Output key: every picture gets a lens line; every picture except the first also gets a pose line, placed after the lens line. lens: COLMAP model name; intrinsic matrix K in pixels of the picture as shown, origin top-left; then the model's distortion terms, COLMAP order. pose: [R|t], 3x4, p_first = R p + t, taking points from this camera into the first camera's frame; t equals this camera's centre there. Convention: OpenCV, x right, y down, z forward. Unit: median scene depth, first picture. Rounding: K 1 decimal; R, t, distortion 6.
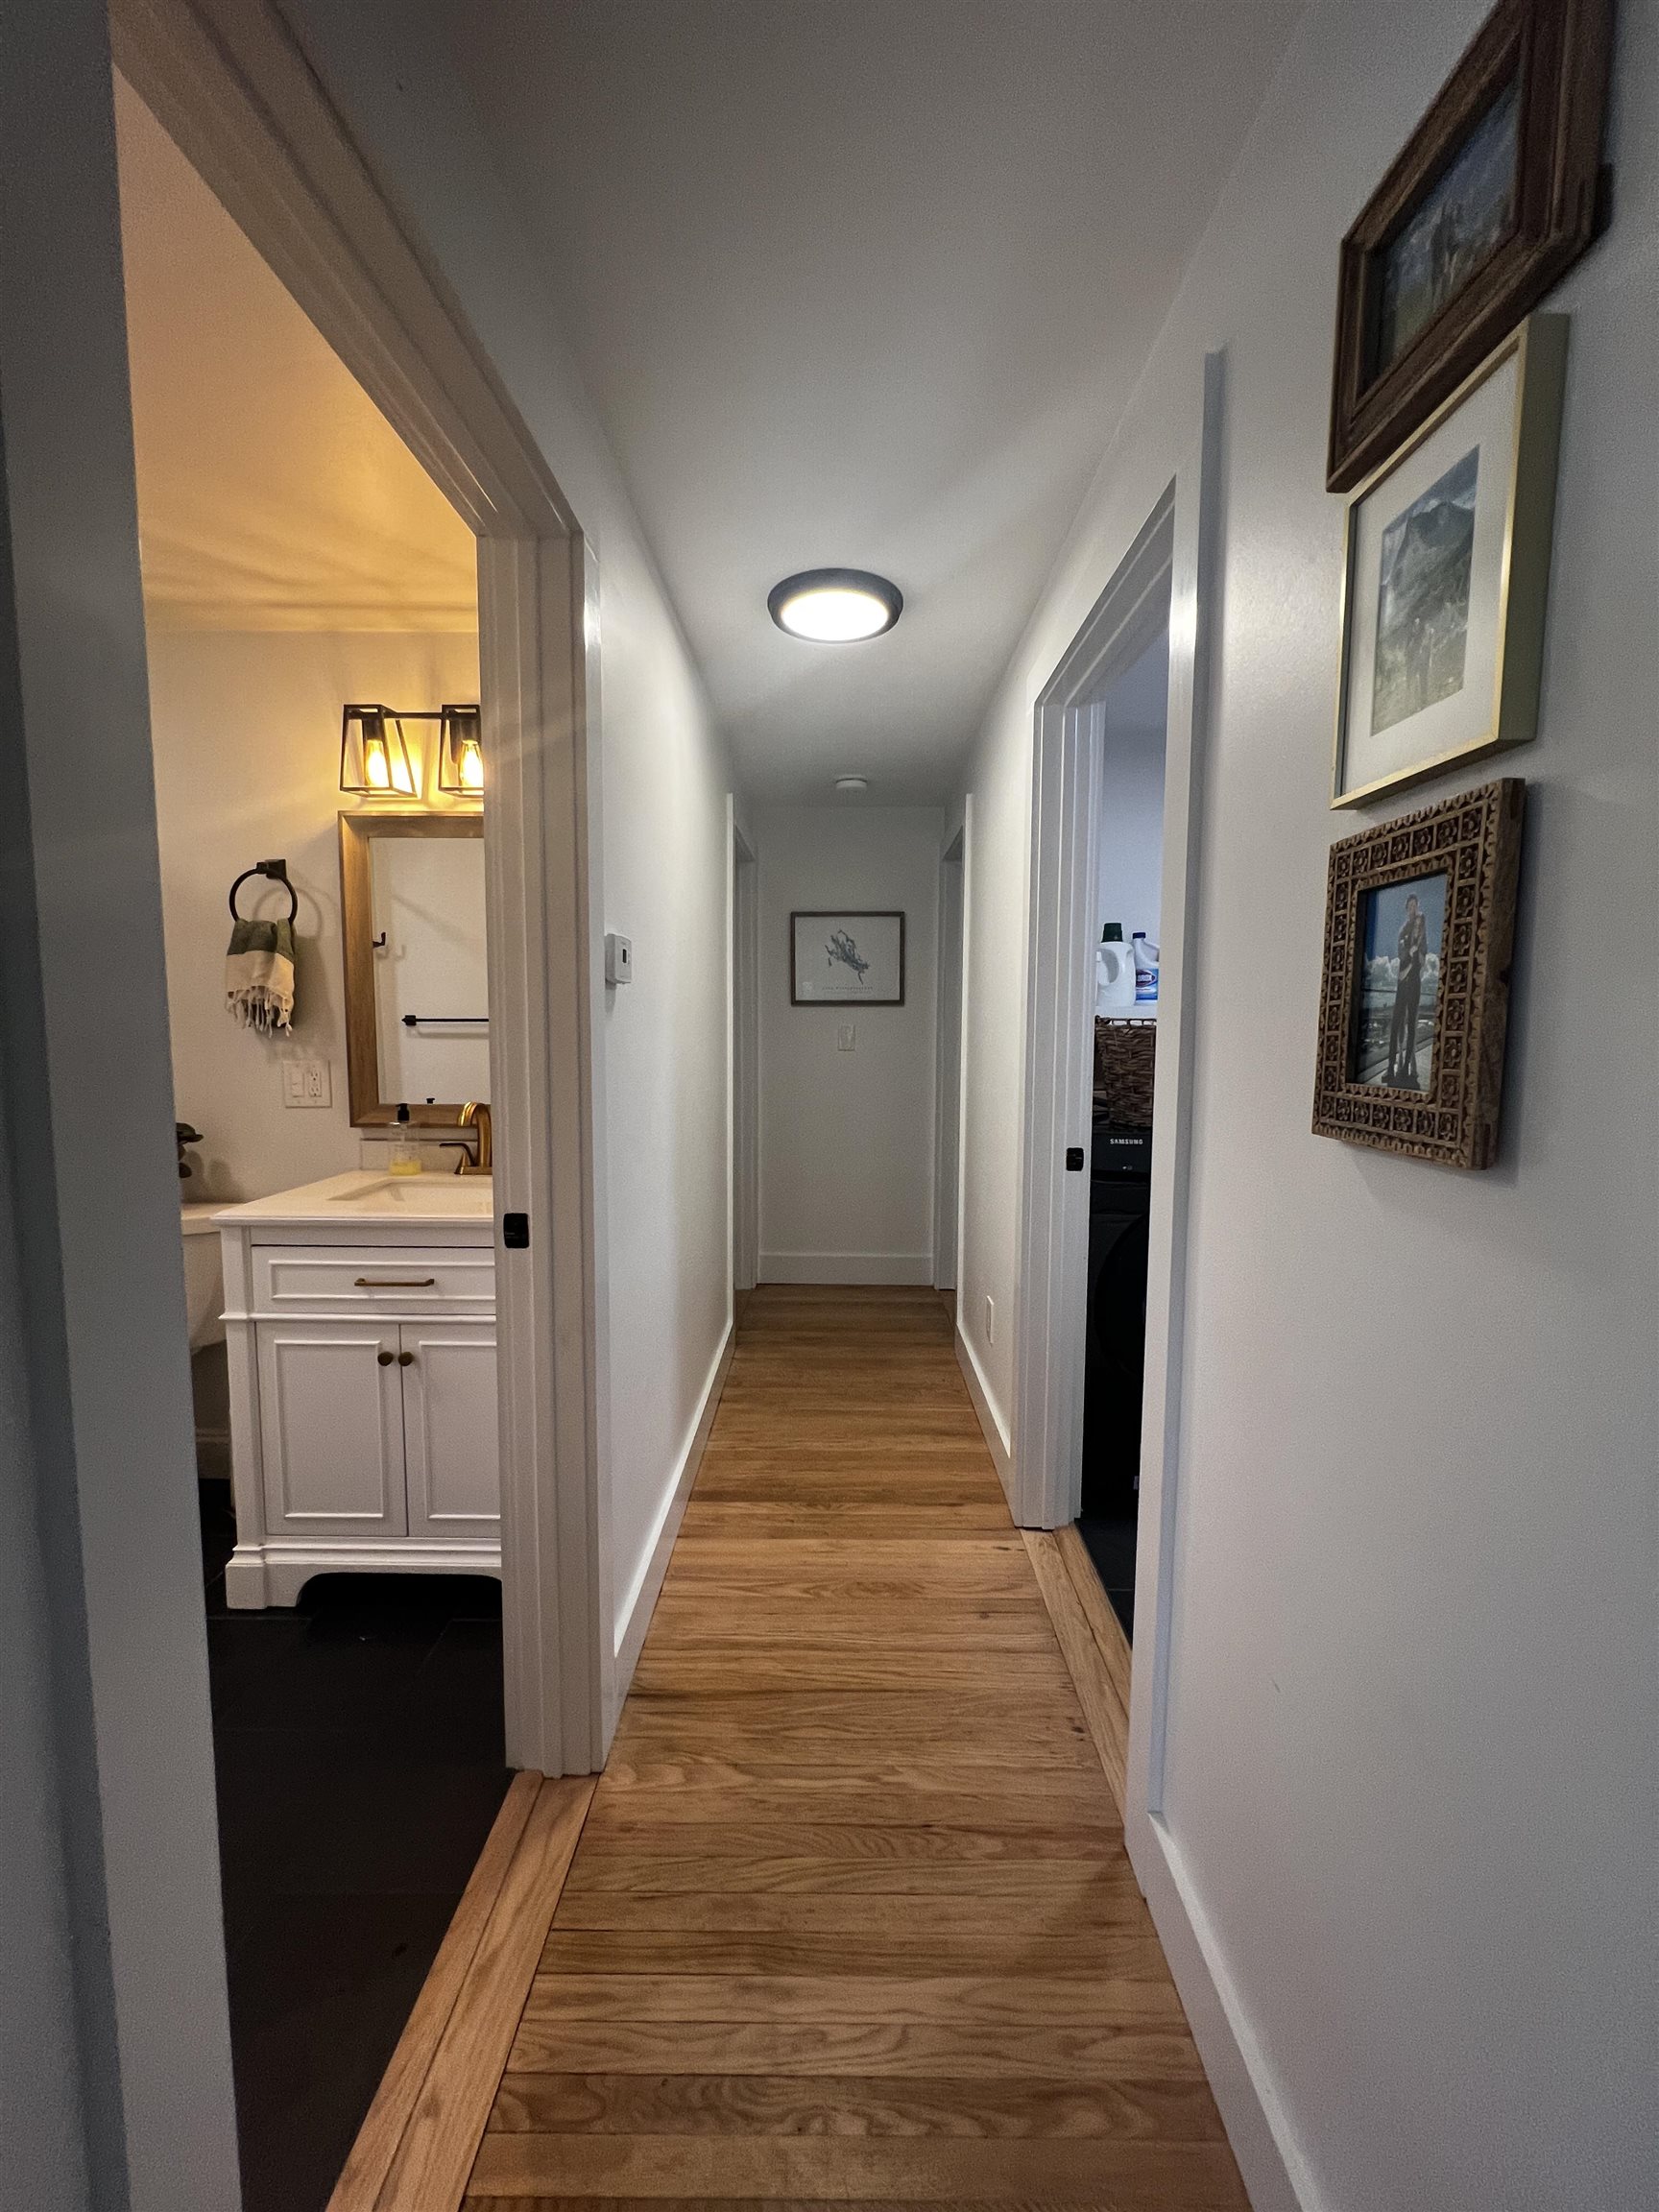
lens RADIAL K [[891.6, 0, 829.9], [0, 891.6, 1100.5], [0, 0, 1]] dist [-0.000212, 0.000198]
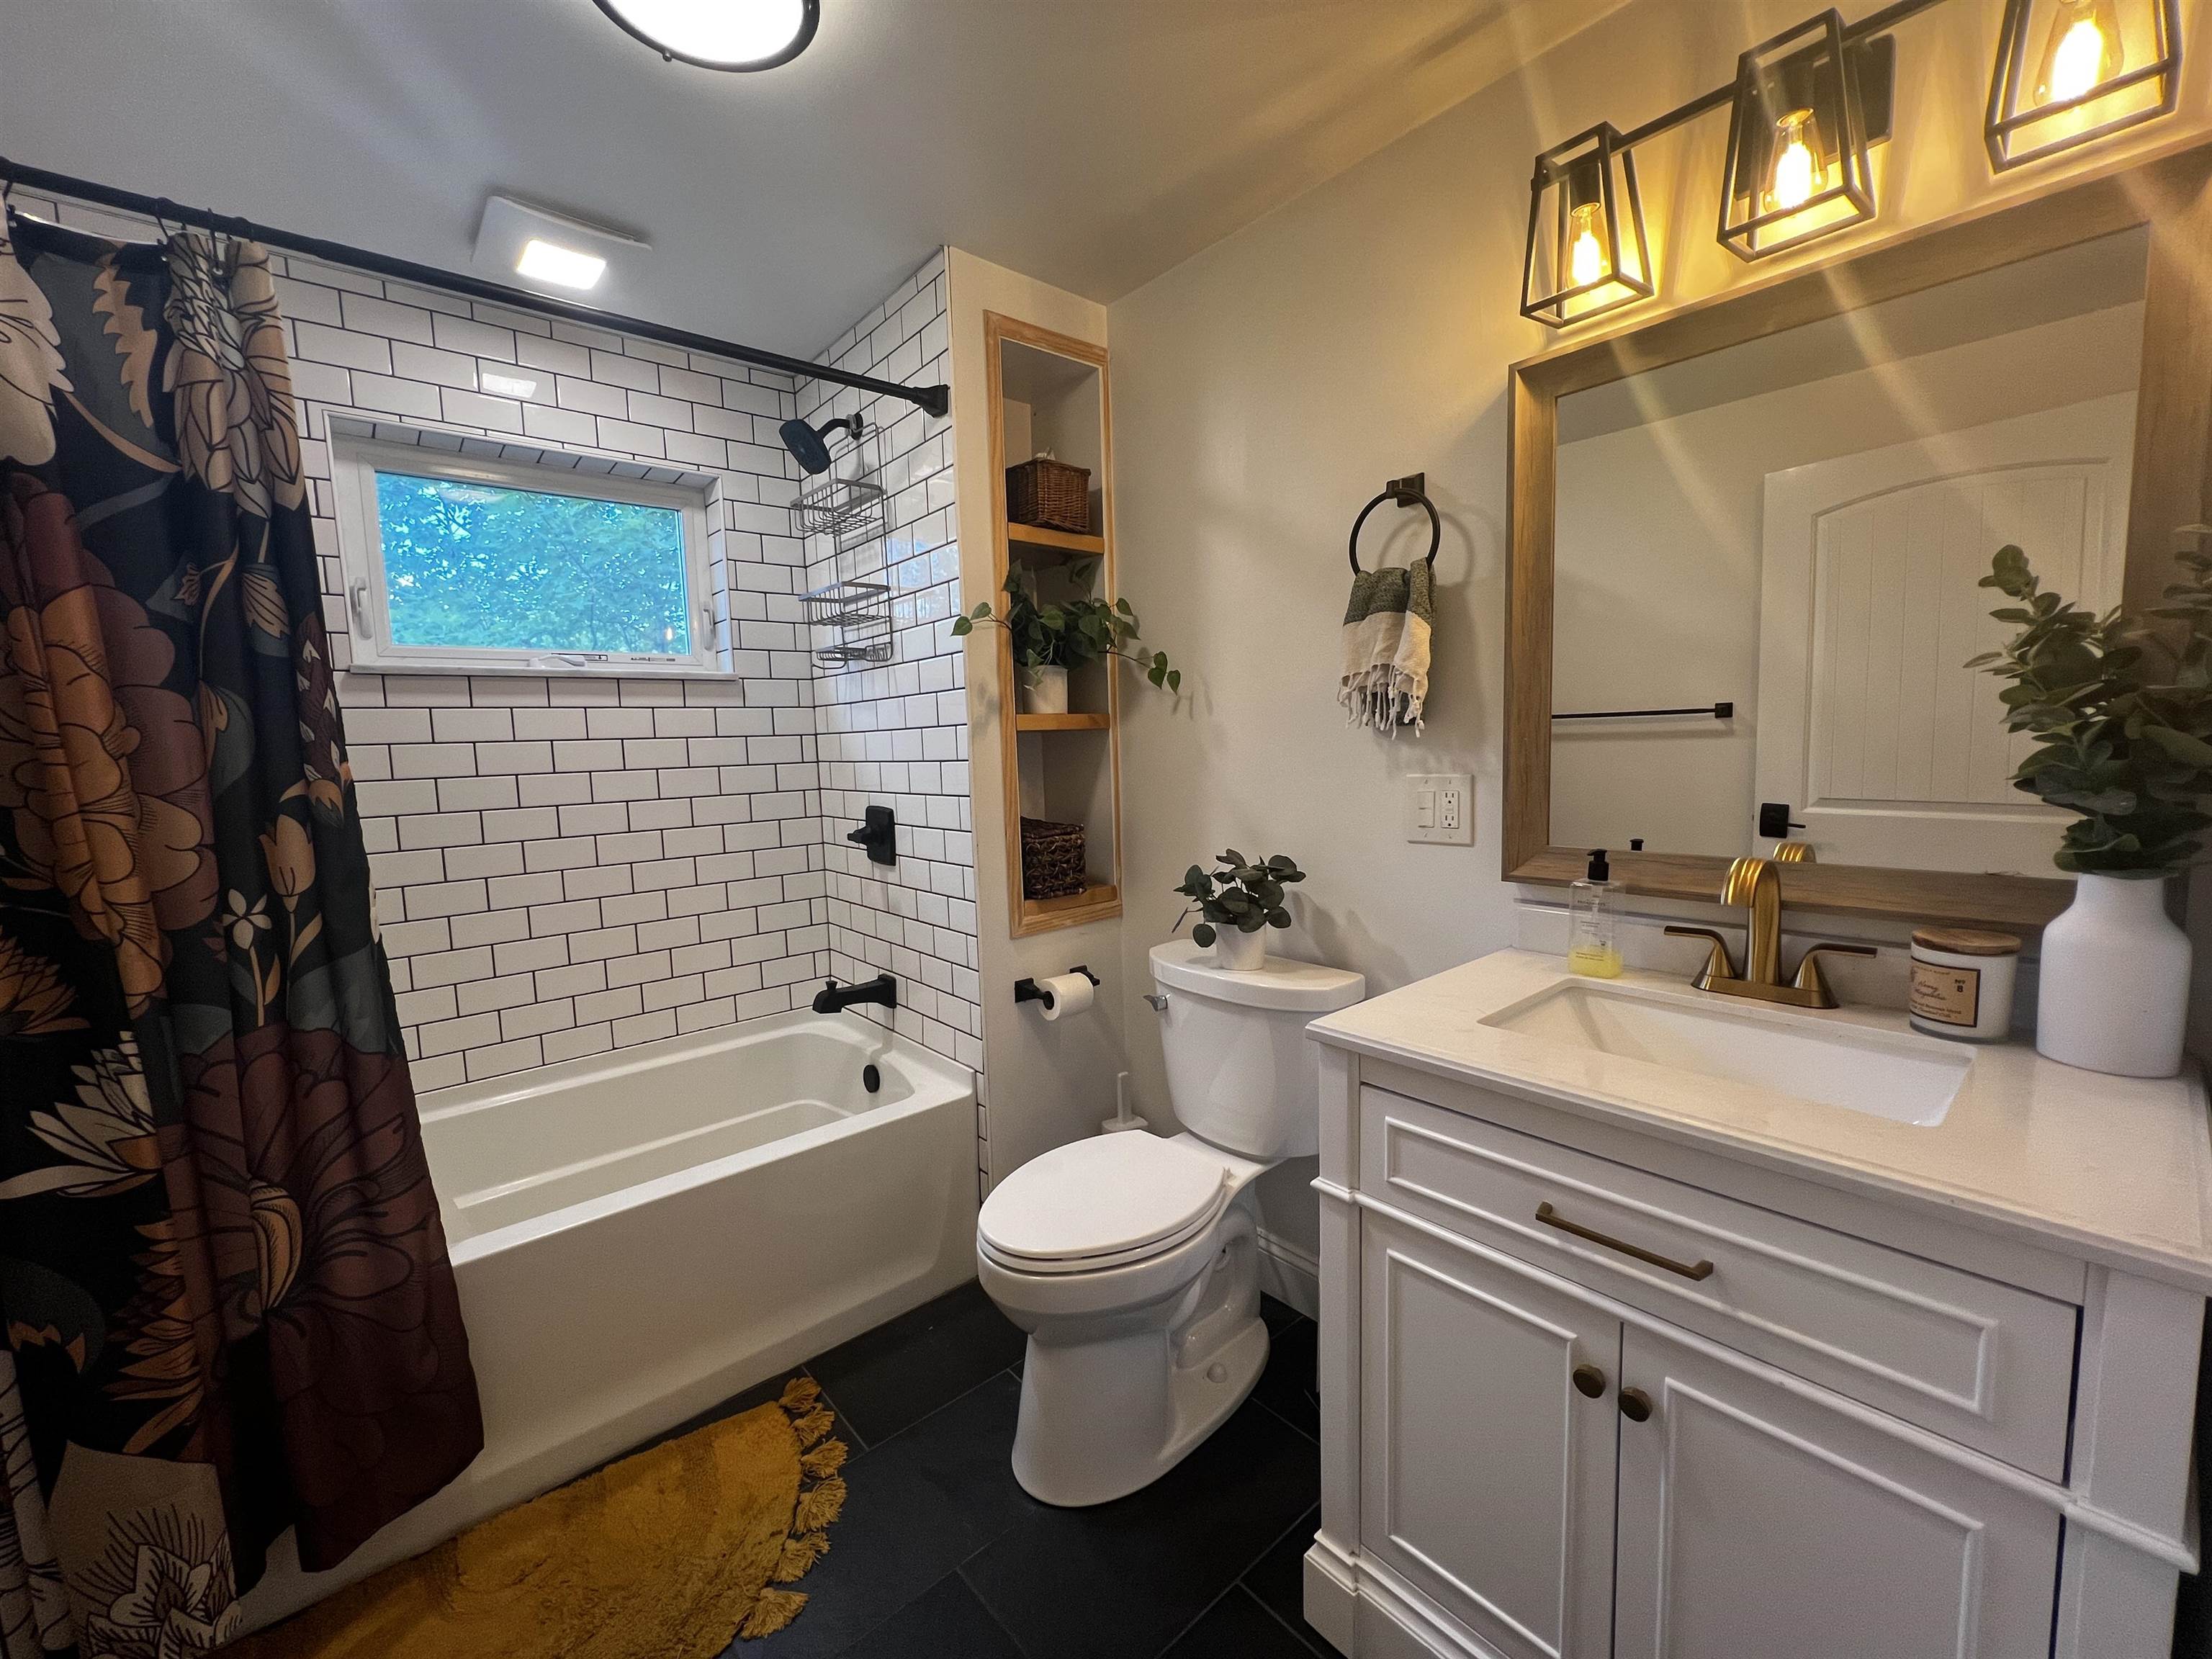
lens RADIAL K [[891.6, 0, 1100.9], [0, 891.6, 824.7], [0, 0, 1]] dist [-0.000212, 0.000198]
pose [[0.660422, 0.047532, -0.749388, -0.266110], [-0.031273, 0.998870, 0.035796, -0.023653], [0.750243, -0.000205, 0.661162, 0.388305]]
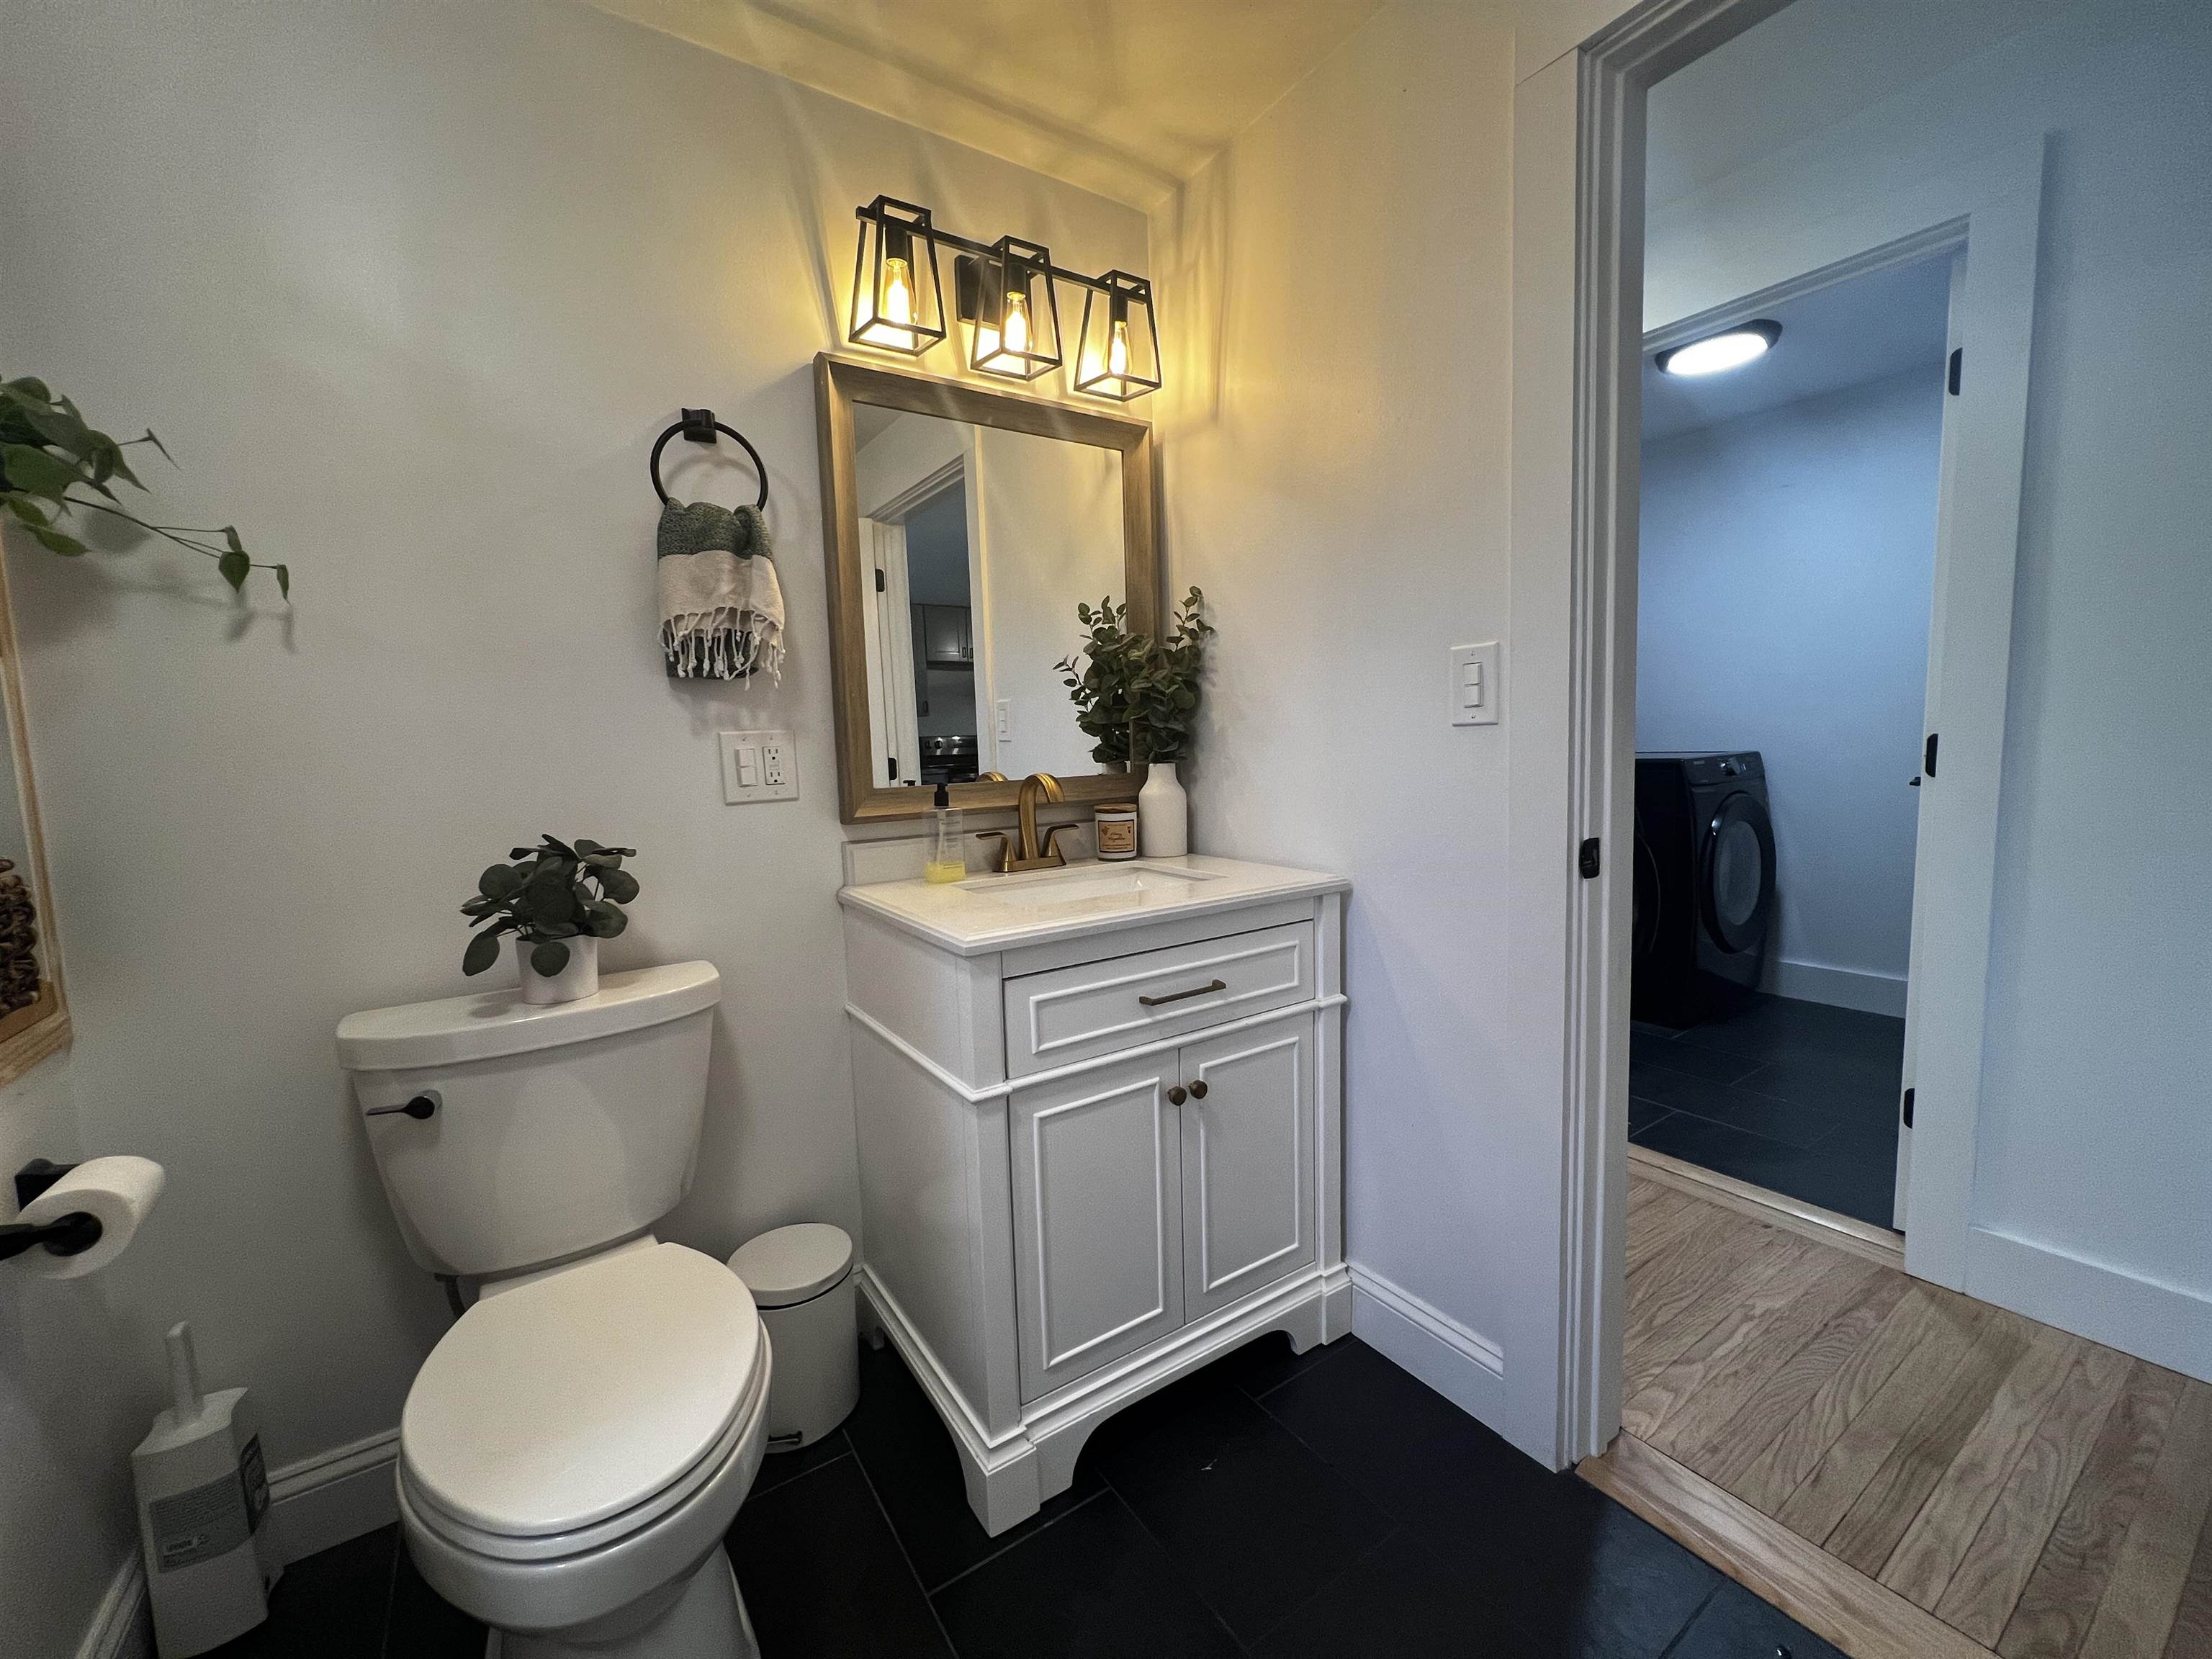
lens RADIAL K [[891.6, 0, 1100.9], [0, 891.6, 824.7], [0, 0, 1]] dist [-0.000212, 0.000198]
pose [[0.825962, -0.085954, 0.557135, -0.786757], [0.084820, 0.996005, 0.027914, 0.028756], [-0.557308, 0.024200, 0.829953, 0.335649]]
